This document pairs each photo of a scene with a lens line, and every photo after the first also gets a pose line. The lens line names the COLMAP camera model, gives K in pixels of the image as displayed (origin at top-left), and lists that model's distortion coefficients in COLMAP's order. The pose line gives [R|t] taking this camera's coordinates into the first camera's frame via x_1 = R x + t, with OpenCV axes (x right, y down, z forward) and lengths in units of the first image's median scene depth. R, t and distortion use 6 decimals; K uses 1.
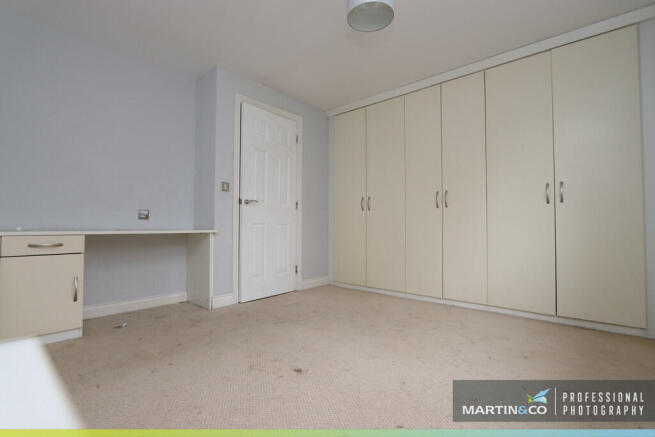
lens RADIAL K [[309.2, 0, 324.3], [0, 309.2, 219.0], [0, 0, 1]] dist [-0.003000, -0.000477]
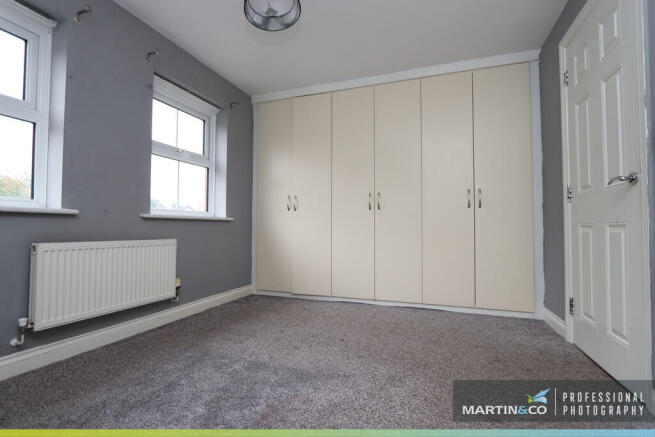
lens RADIAL K [[310.1, 0, 328.1], [0, 310.1, 218.7], [0, 0, 1]] dist [0.002594, 0.000364]
pose [[0.927278, 0.012459, 0.374166, -0.297060], [-0.010616, 0.999919, -0.006986, 0.005235], [-0.374223, 0.002506, 0.927335, 0.265980]]
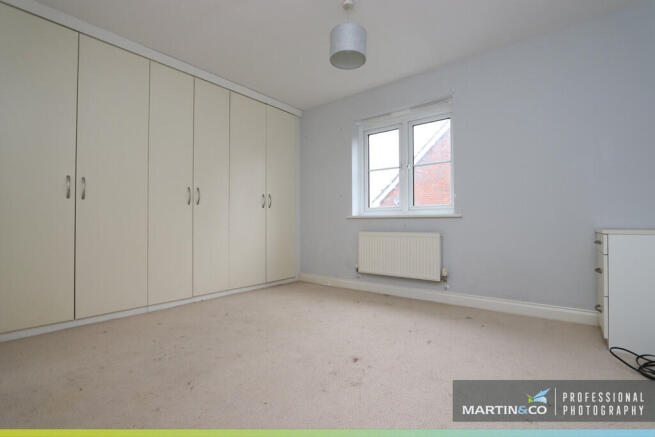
lens RADIAL K [[310.1, 0, 328.1], [0, 310.1, 218.7], [0, 0, 1]] dist [0.002594, 0.000364]
pose [[-0.065874, 0.010787, 0.997770, -0.474442], [-0.025588, 0.999594, -0.012496, 0.007475], [-0.997500, -0.026354, -0.065571, 0.484411]]
